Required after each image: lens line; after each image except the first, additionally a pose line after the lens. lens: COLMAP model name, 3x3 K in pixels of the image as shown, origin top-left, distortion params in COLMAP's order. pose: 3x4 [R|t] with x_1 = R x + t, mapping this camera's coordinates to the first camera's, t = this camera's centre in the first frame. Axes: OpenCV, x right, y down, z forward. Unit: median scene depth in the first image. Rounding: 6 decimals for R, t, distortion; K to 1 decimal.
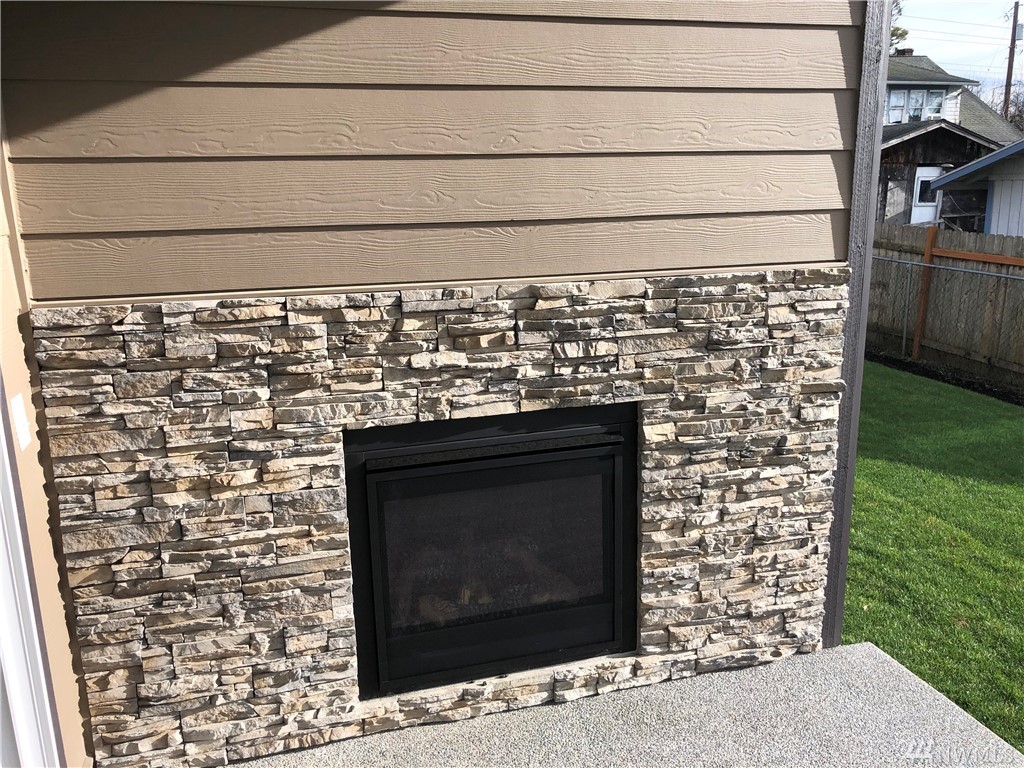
lens RADIAL K [[837.3, 0, 508.7], [0, 837.3, 376.1], [0, 0, 1]] dist [0.013059, 0.002681]
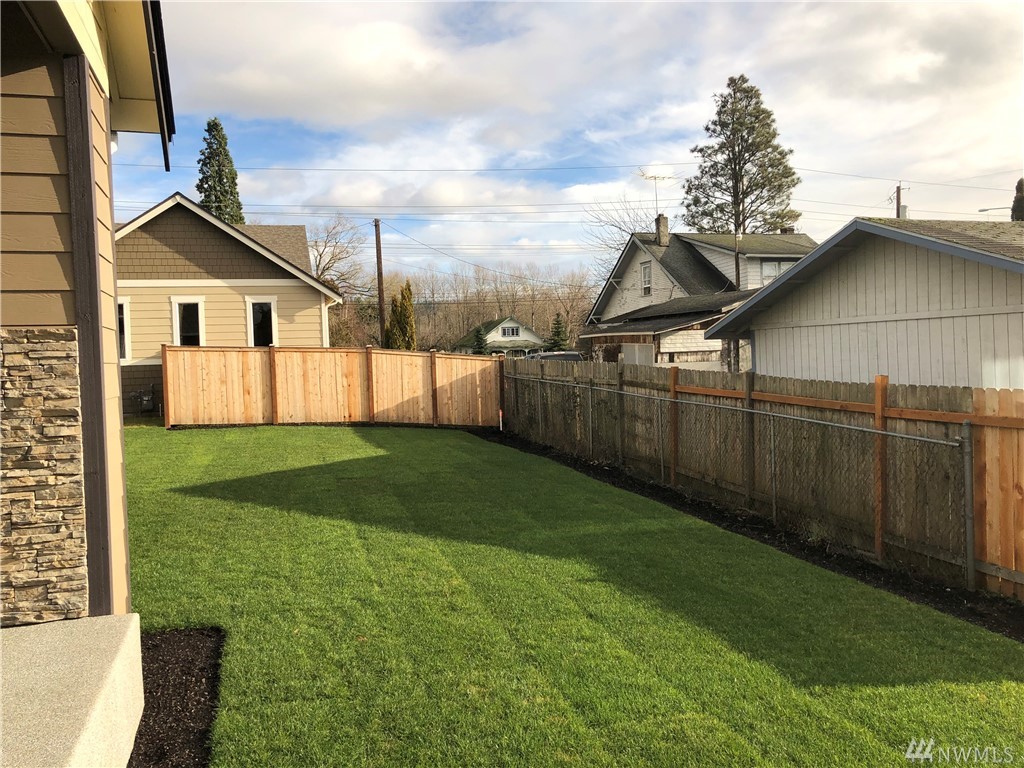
lens RADIAL K [[837.3, 0, 508.7], [0, 837.3, 376.1], [0, 0, 1]] dist [0.013059, 0.002681]
pose [[0.999756, -0.014291, 0.016870, 1.089840], [0.017434, 0.978818, -0.203990, 0.252573], [-0.013597, 0.204234, 0.978828, -0.410554]]
